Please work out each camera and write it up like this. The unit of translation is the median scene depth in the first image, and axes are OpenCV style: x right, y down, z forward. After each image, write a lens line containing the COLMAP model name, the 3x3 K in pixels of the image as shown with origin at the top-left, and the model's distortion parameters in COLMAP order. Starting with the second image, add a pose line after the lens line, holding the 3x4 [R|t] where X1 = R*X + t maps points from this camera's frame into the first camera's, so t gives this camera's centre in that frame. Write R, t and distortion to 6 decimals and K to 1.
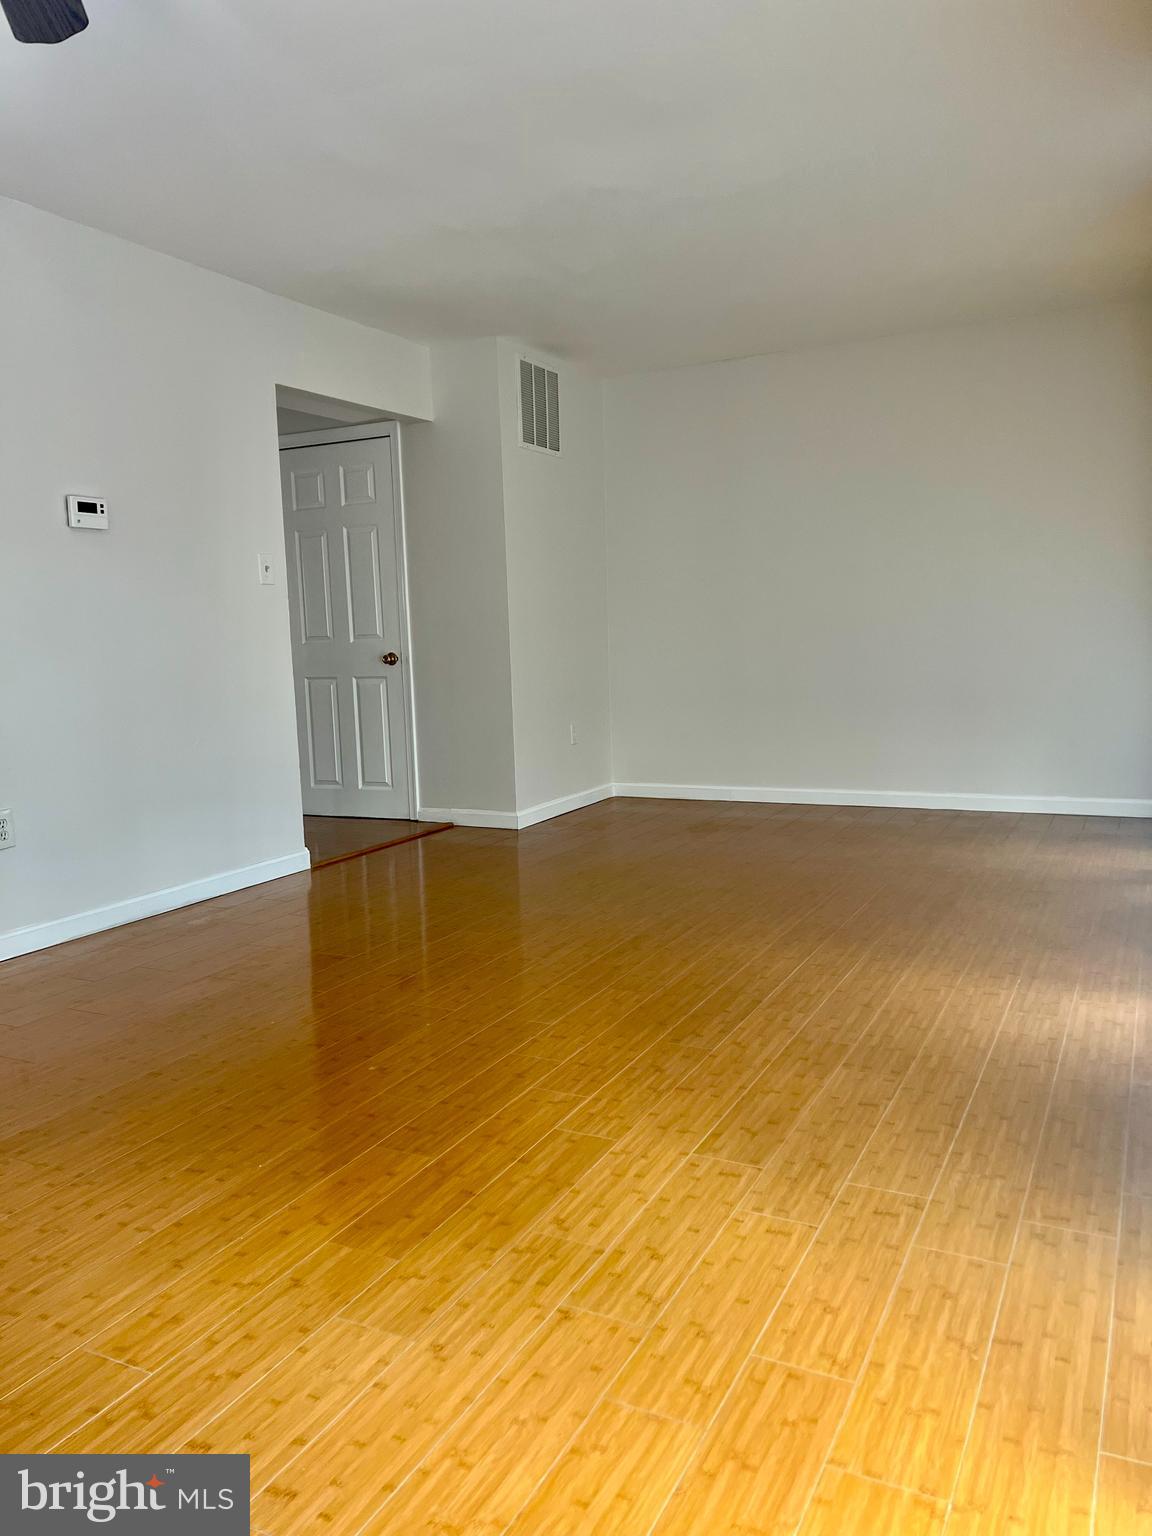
lens RADIAL K [[1154.5, 0, 569.9], [0, 1154.5, 765.0], [0, 0, 1]] dist [0.064045, -0.063792]
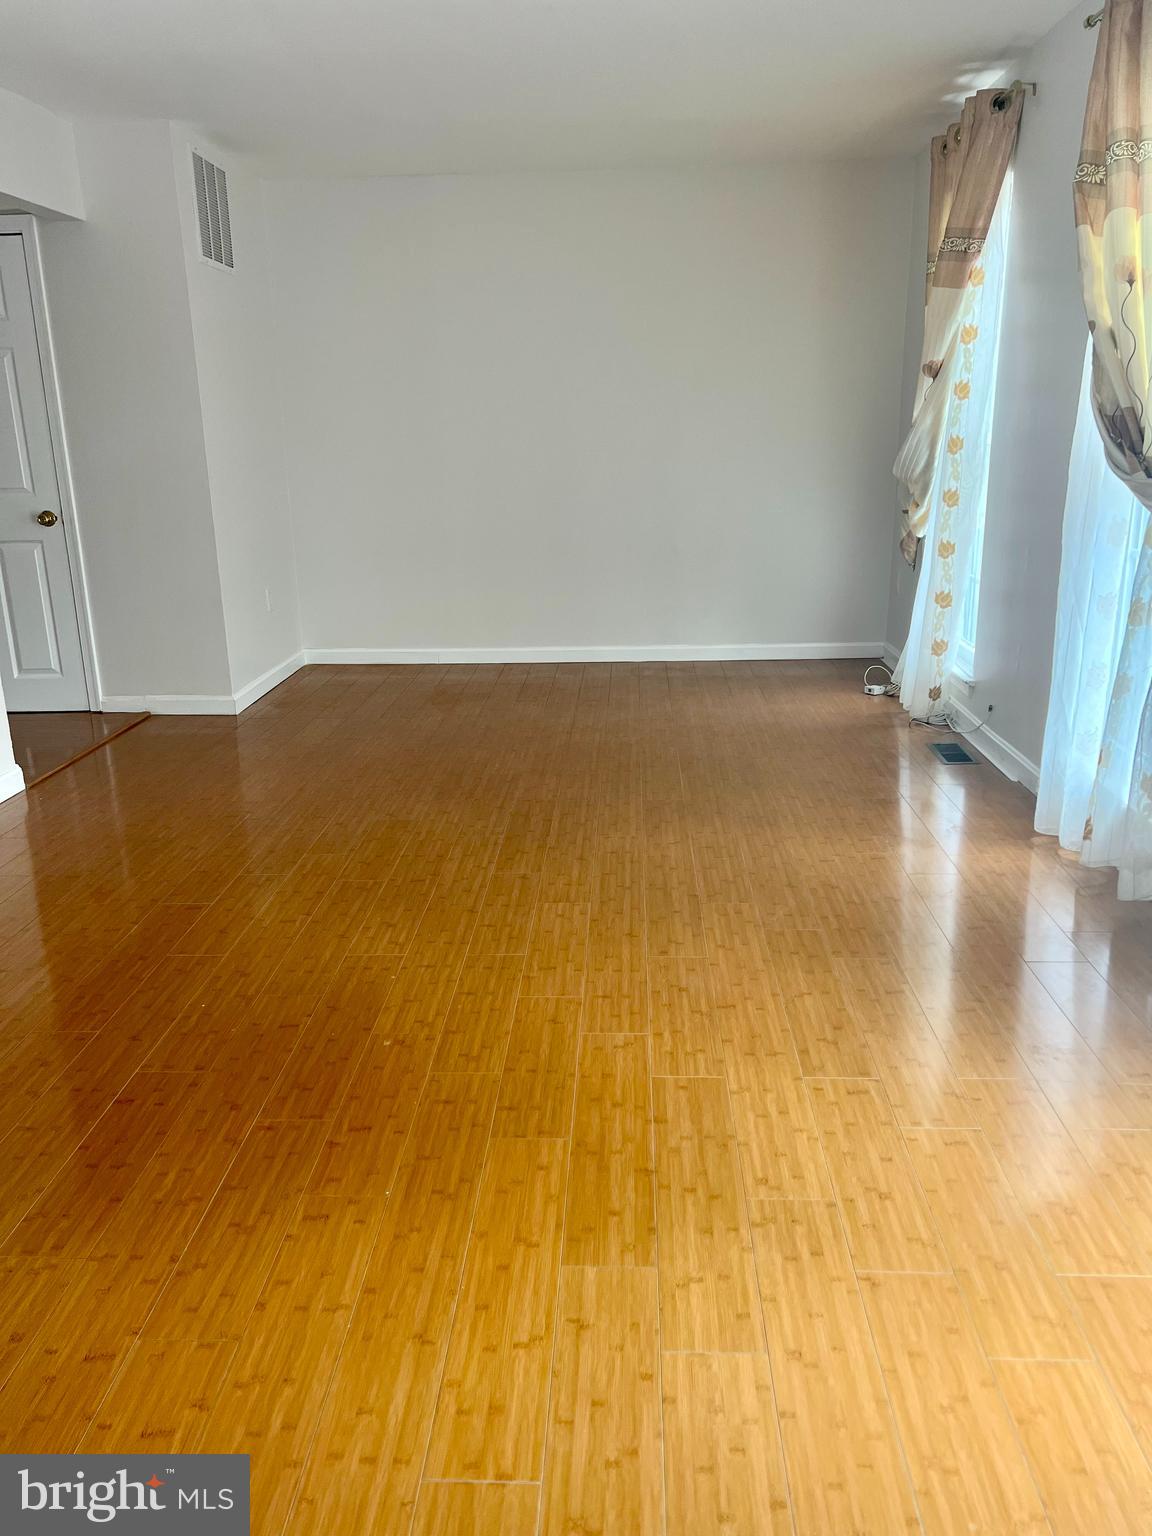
lens RADIAL K [[1154.5, 0, 577.6], [0, 1154.5, 764.3], [0, 0, 1]] dist [0.064045, -0.063792]
pose [[0.907938, -0.101009, 0.406750, -0.415921], [0.037468, 0.986199, 0.161270, -0.097963], [-0.417426, -0.131183, 0.899192, 0.179323]]
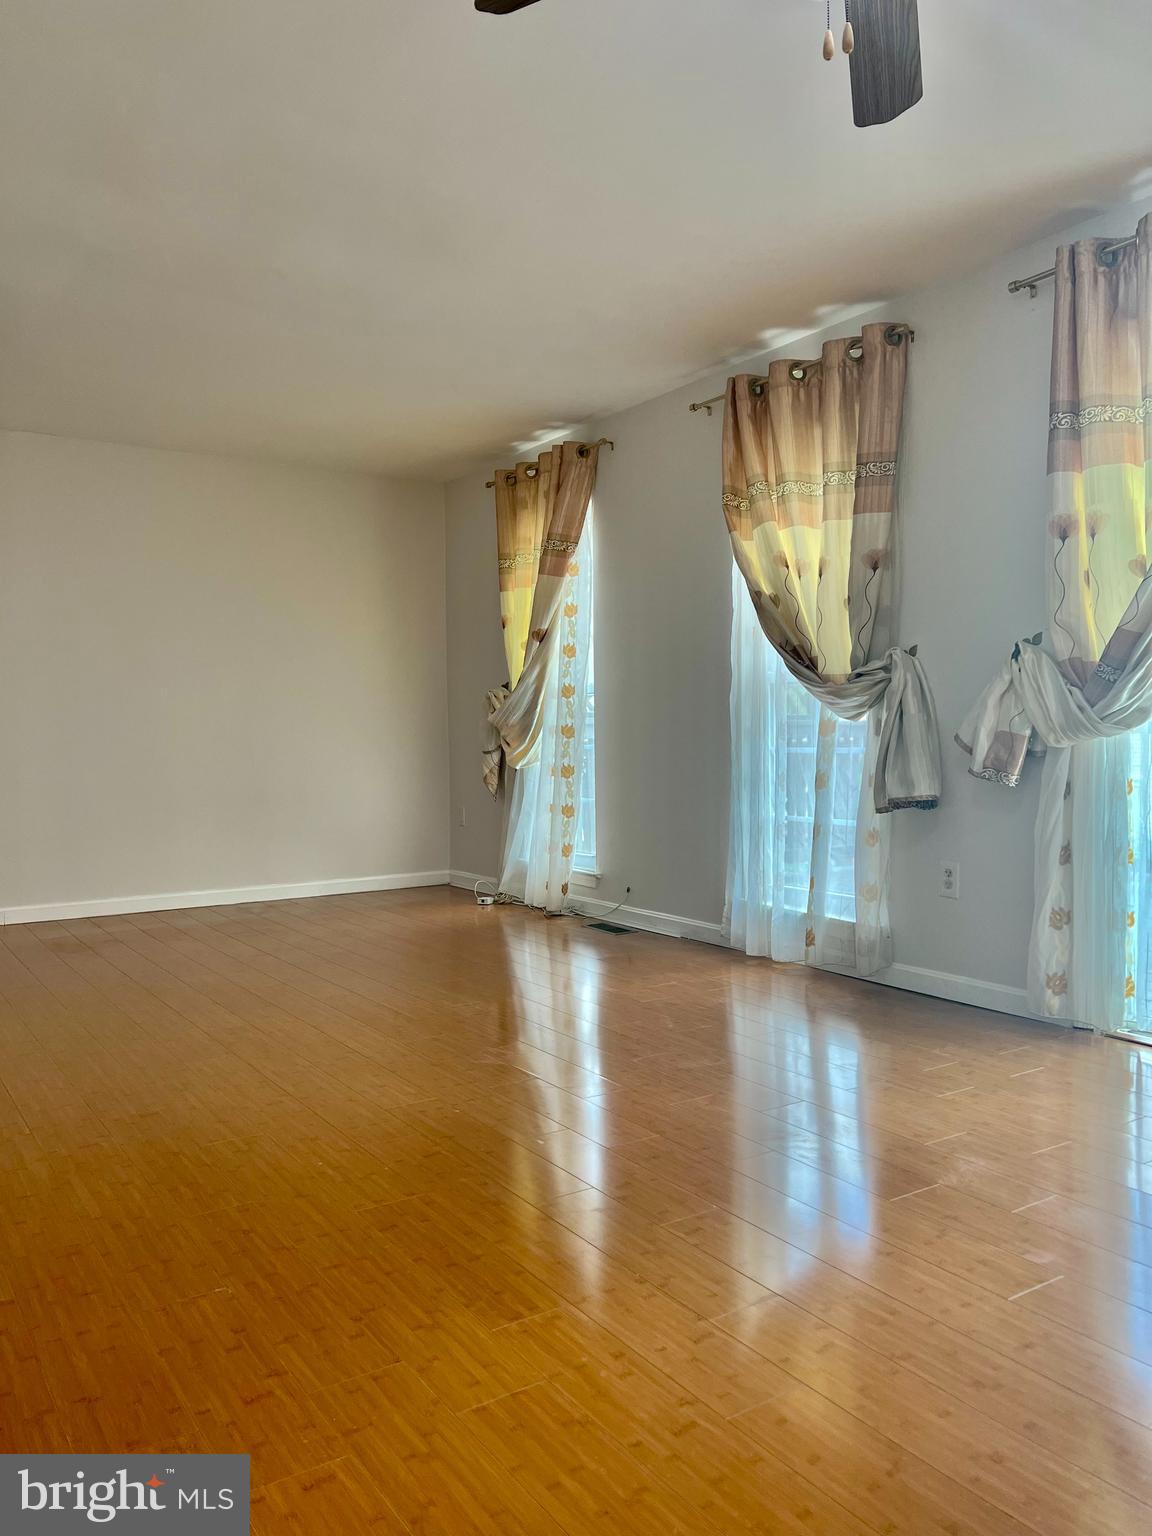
lens RADIAL K [[1154.5, 0, 570.5], [0, 1154.5, 790.7], [0, 0, 1]] dist [0.064045, -0.063792]
pose [[0.485210, -0.010458, 0.874335, -1.093703], [0.091590, 0.995036, -0.038926, 0.011864], [-0.869587, 0.098968, 0.483760, 0.529957]]
